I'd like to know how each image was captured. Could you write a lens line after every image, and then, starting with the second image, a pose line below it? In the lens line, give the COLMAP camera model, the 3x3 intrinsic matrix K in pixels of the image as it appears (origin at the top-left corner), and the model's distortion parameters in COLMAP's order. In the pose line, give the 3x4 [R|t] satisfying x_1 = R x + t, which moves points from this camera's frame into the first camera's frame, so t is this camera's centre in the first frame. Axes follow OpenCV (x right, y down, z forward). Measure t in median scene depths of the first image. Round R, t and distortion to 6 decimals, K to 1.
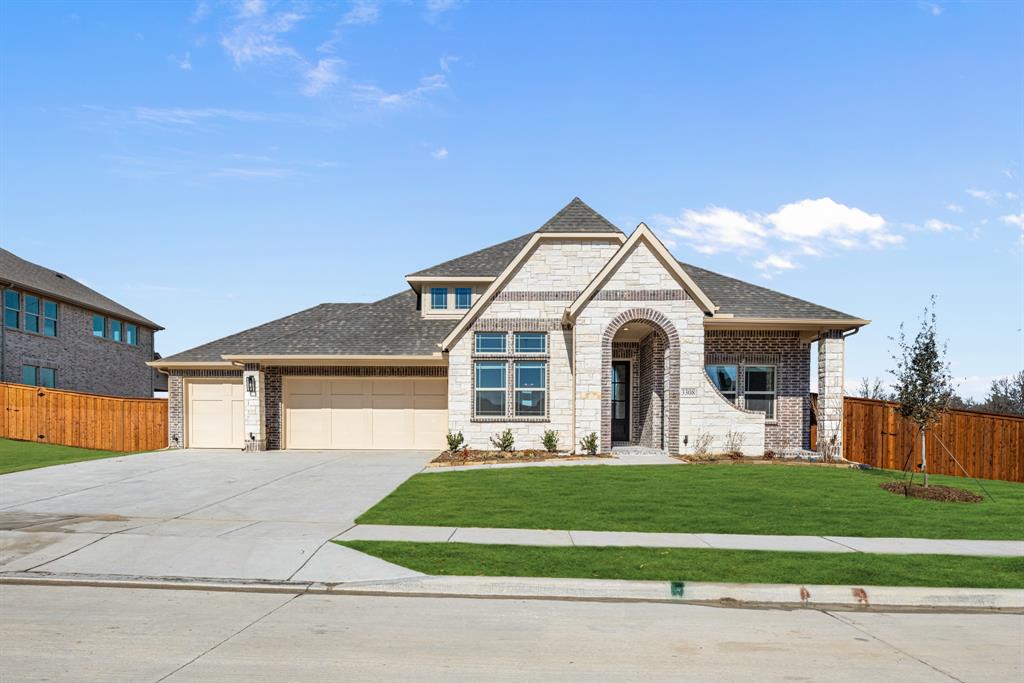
lens RADIAL K [[519.7, 0, 512.0], [0, 519.7, 341.5], [0, 0, 1]] dist [-0.001144, -0.000074]
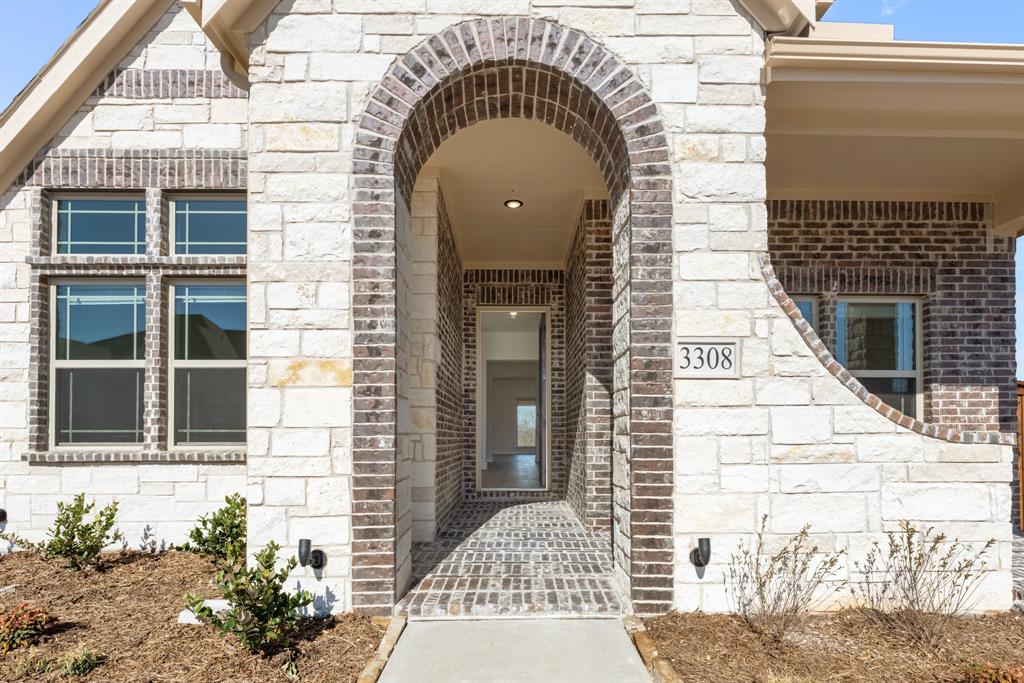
lens RADIAL K [[411.6, 0, 512.0], [0, 411.6, 341.5], [0, 0, 1]] dist [0.000729, -0.000018]
pose [[0.999952, -0.002994, 0.009306, 0.239637], [0.003355, 0.999232, -0.039052, 0.095526], [-0.009182, 0.039081, 0.999194, 0.788112]]
